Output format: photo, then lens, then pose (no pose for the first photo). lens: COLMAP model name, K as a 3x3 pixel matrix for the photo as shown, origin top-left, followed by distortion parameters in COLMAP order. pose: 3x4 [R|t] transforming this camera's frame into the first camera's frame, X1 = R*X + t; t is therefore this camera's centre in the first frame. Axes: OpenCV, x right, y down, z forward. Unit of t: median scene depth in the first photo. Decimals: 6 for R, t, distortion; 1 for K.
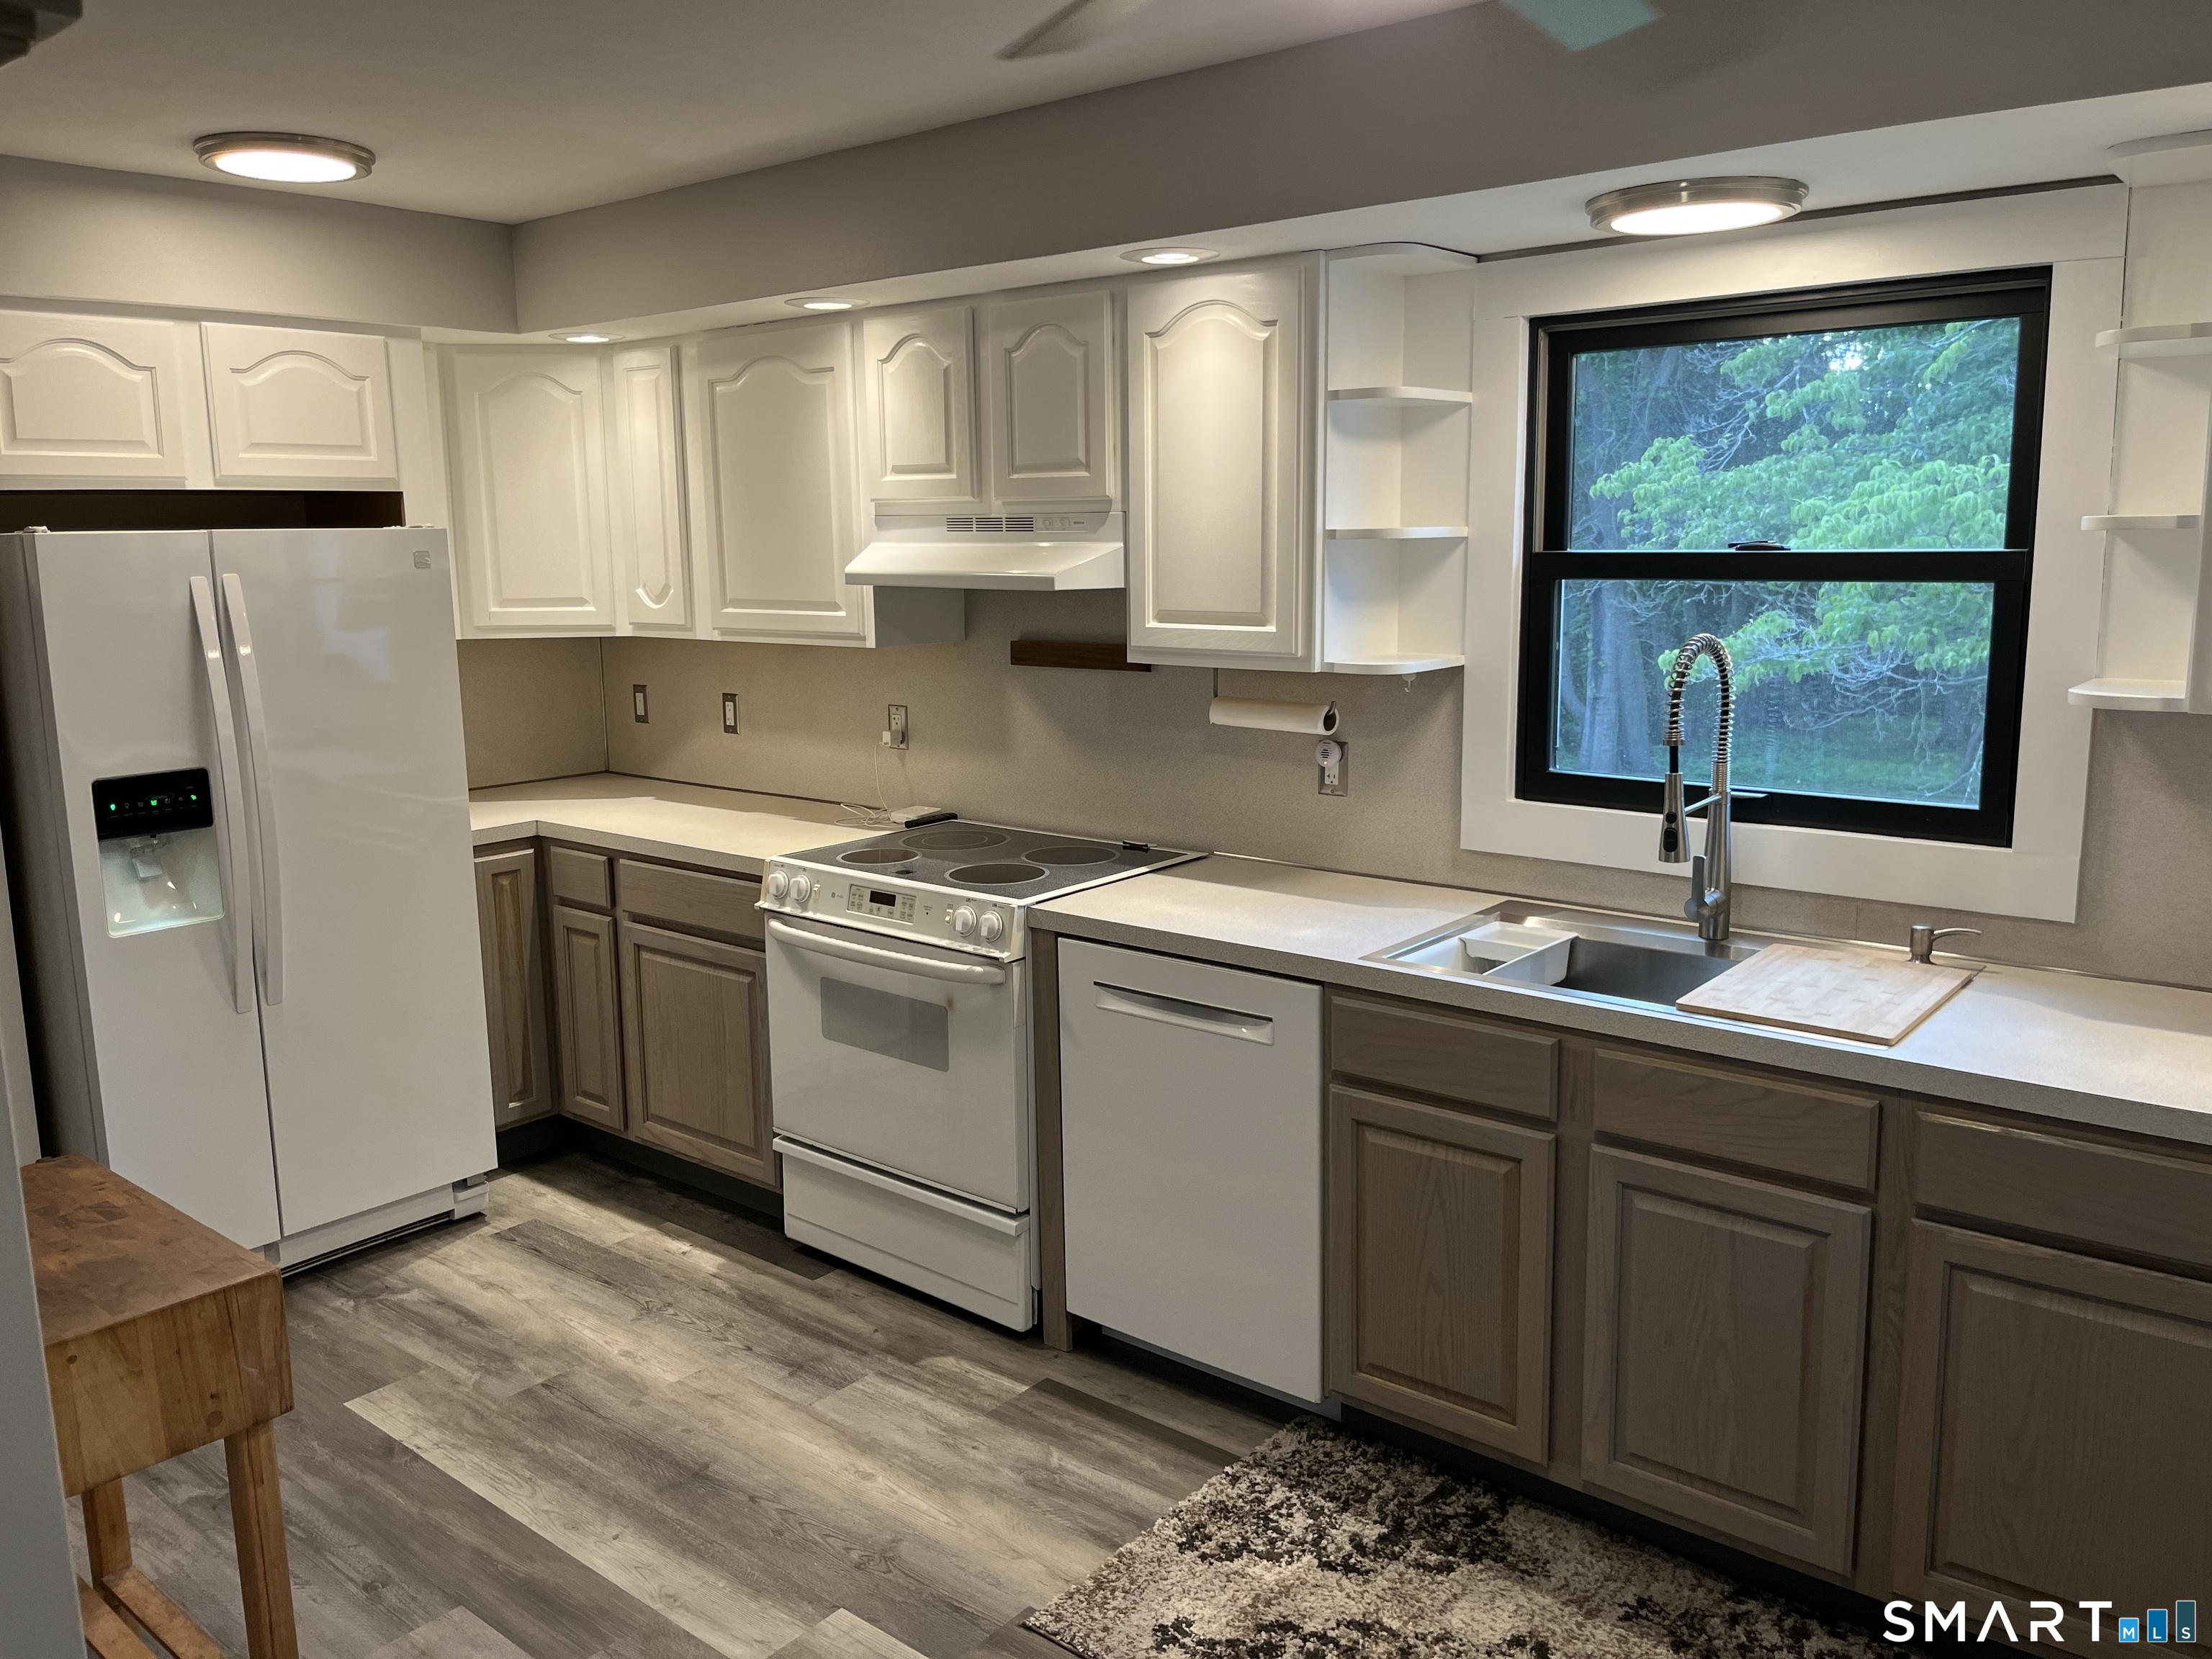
lens RADIAL K [[1665.3, 0, 1100.8], [0, 1665.3, 818.0], [0, 0, 1]] dist [0.035702, -0.043614]
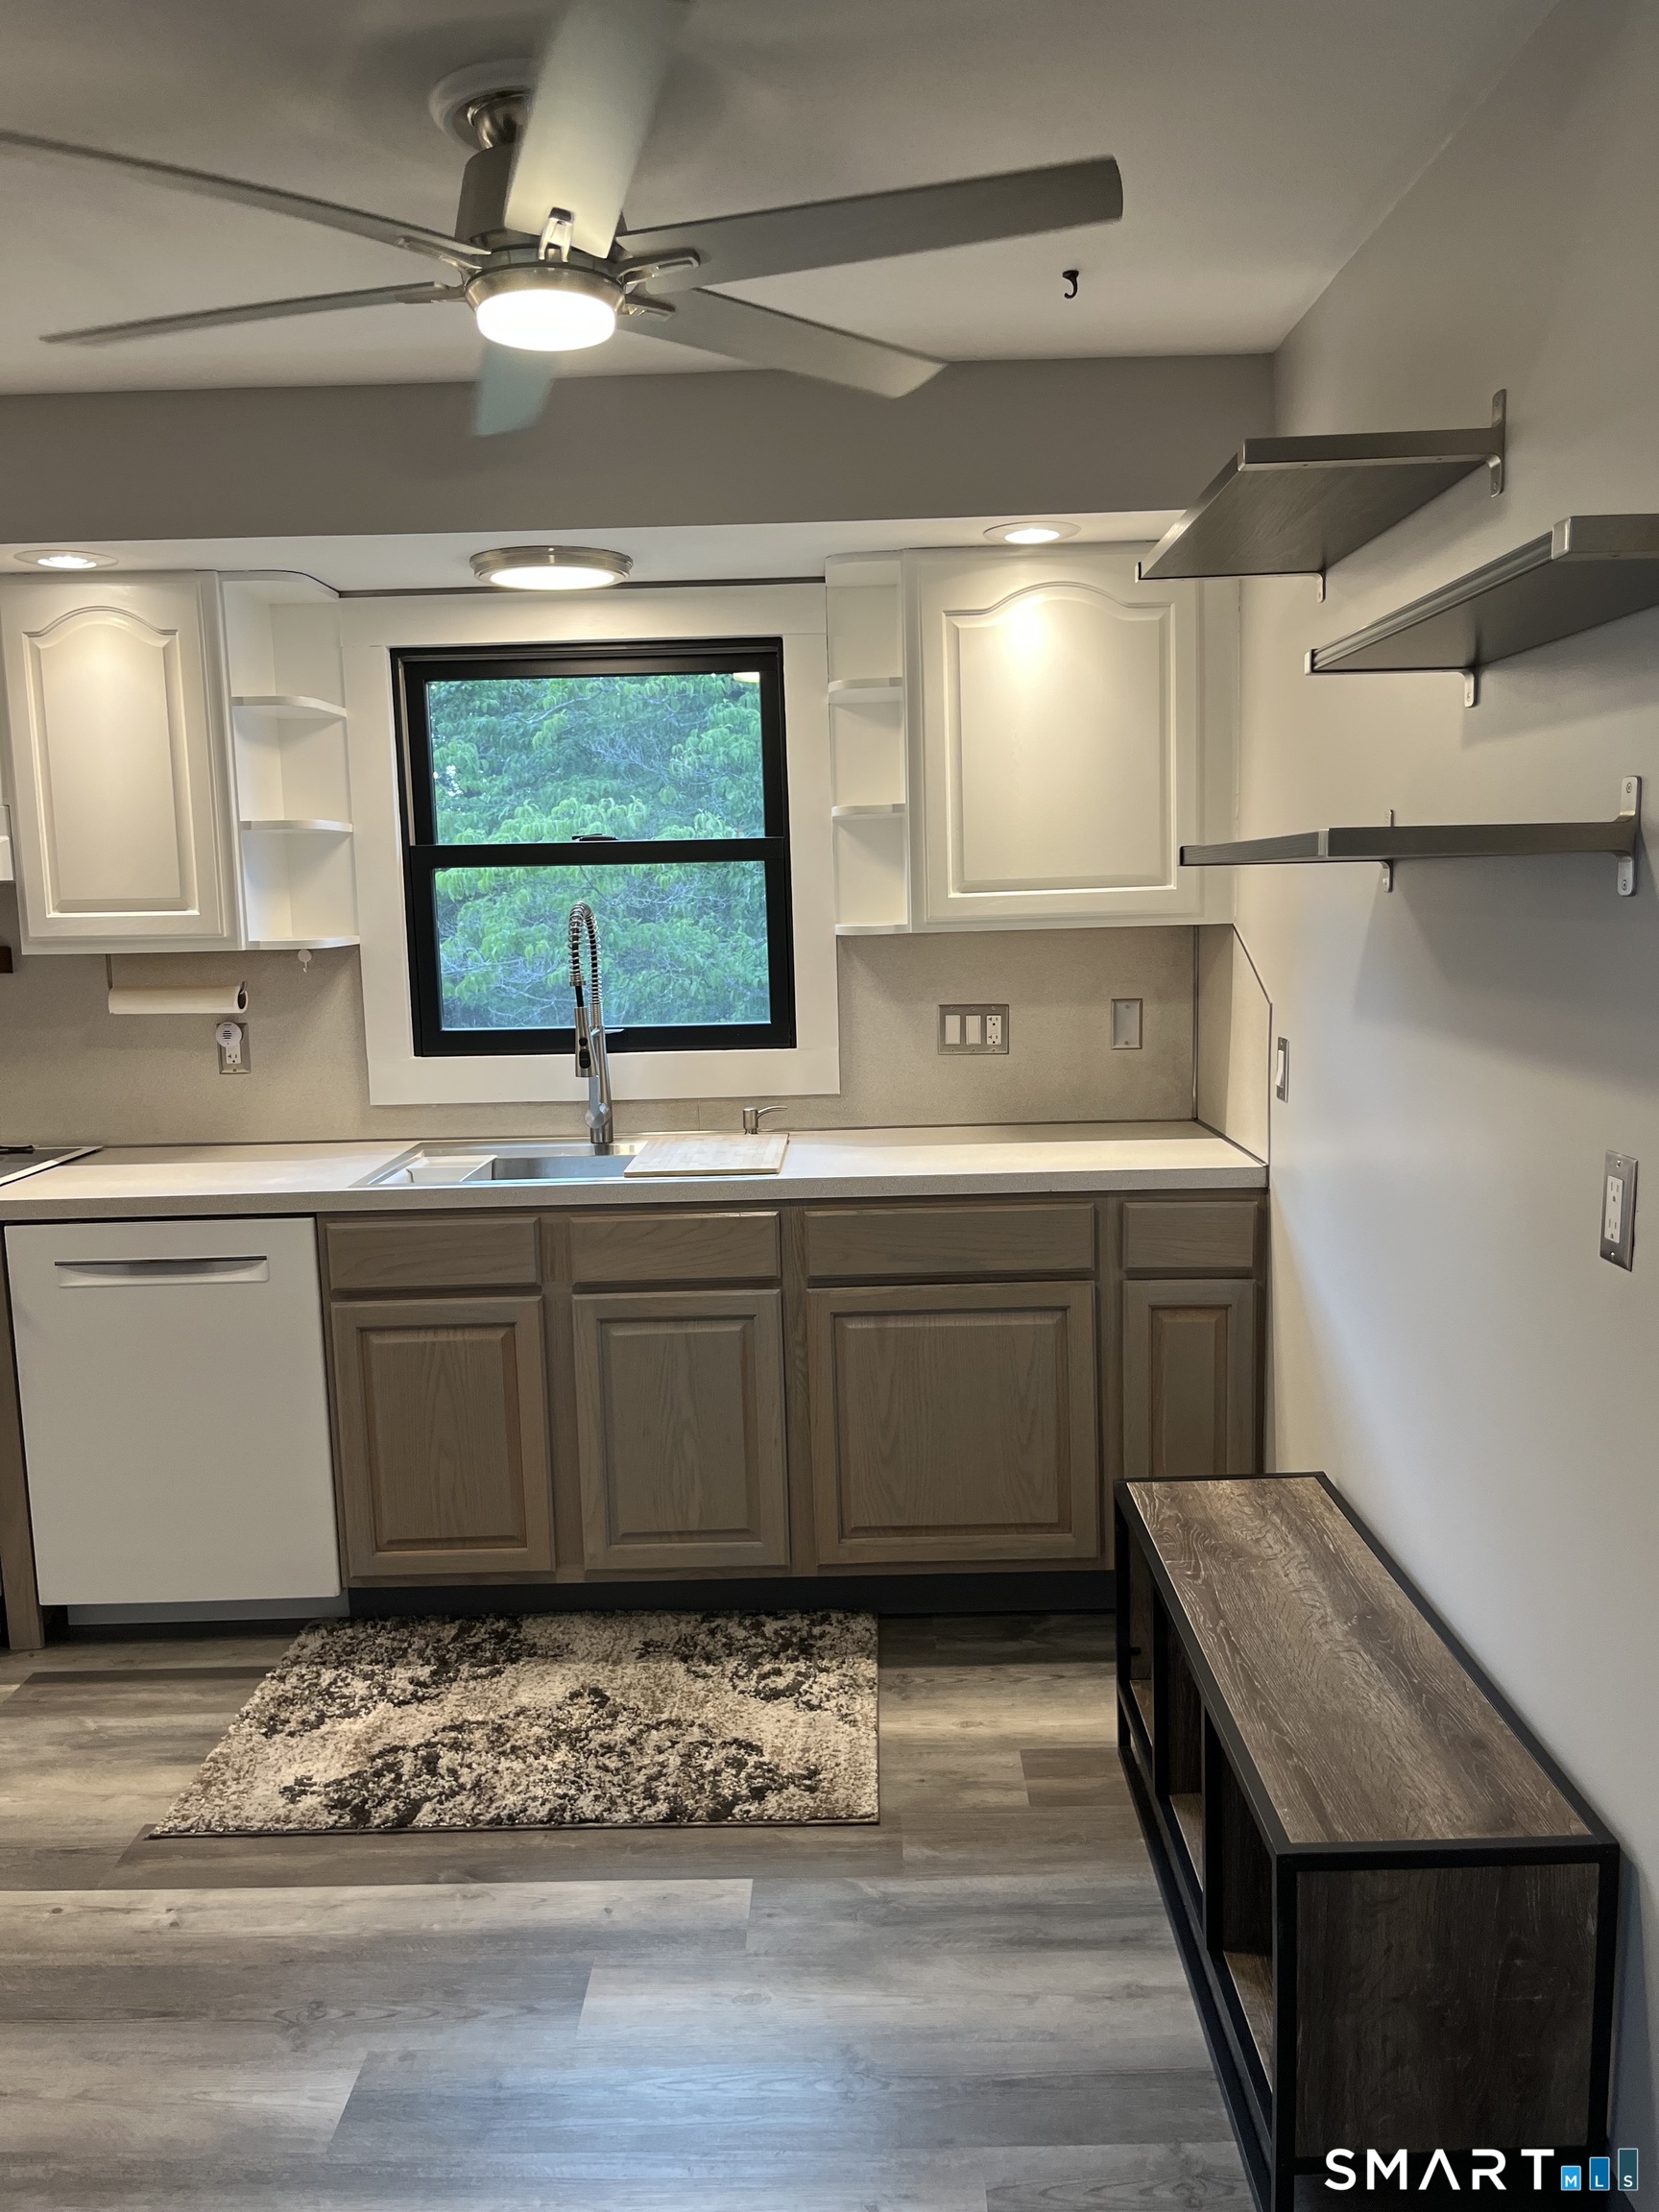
lens RADIAL K [[1665.3, 0, 832.4], [0, 1665.3, 1119.6], [0, 0, 1]] dist [0.035702, -0.043614]
pose [[0.780672, -0.093862, 0.617851, -0.290483], [0.120177, 0.992752, -0.001030, 0.079767], [-0.613277, 0.075056, 0.786294, -0.111510]]
